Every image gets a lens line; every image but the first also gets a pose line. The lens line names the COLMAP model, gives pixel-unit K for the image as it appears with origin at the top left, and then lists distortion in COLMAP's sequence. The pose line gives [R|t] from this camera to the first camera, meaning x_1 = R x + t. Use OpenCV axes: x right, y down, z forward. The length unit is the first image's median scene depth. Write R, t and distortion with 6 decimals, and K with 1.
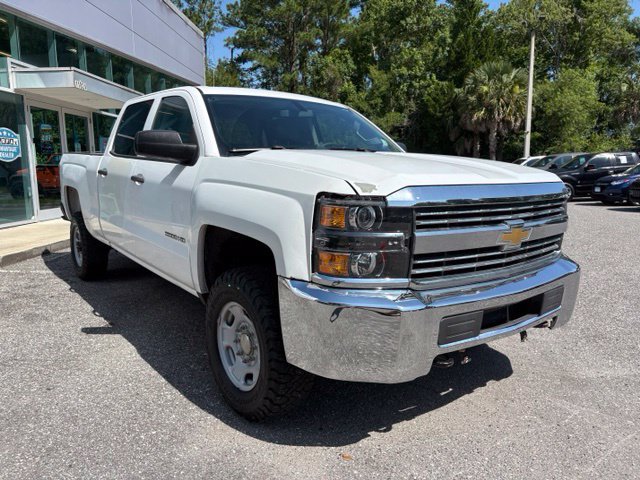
lens RADIAL K [[486.0, 0, 317.7], [0, 486.0, 240.4], [0, 0, 1]] dist [0.031577, -0.026469]
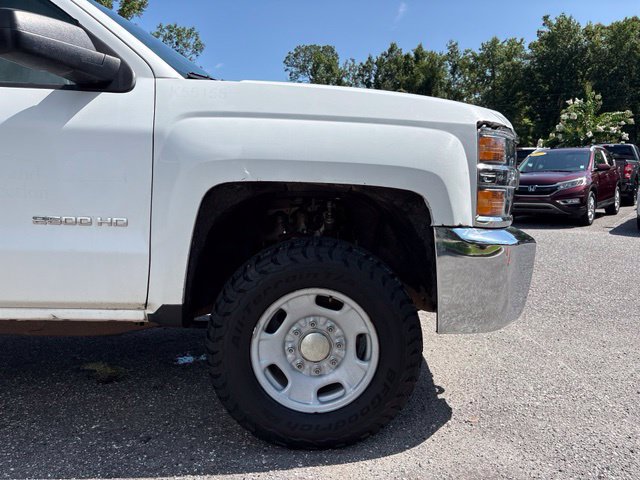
lens RADIAL K [[486.0, 0, 317.7], [0, 486.0, 240.4], [0, 0, 1]] dist [0.031577, -0.026469]
pose [[0.600517, -0.101712, 0.793116, -0.051699], [0.127577, 0.991358, 0.030539, 0.002849], [-0.789369, 0.082845, 0.608304, 0.041464]]
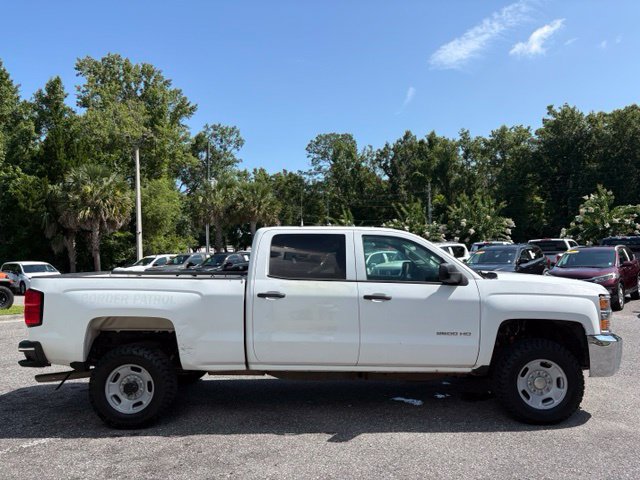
lens RADIAL K [[481.2, 0, 320.4], [0, 481.2, 249.8], [0, 0, 1]] dist [0.033867, -0.006598]
pose [[0.617194, -0.003448, 0.786803, -0.153286], [0.138126, 0.984936, -0.104034, -0.014598], [-0.774592, 0.172887, 0.608373, 0.034056]]
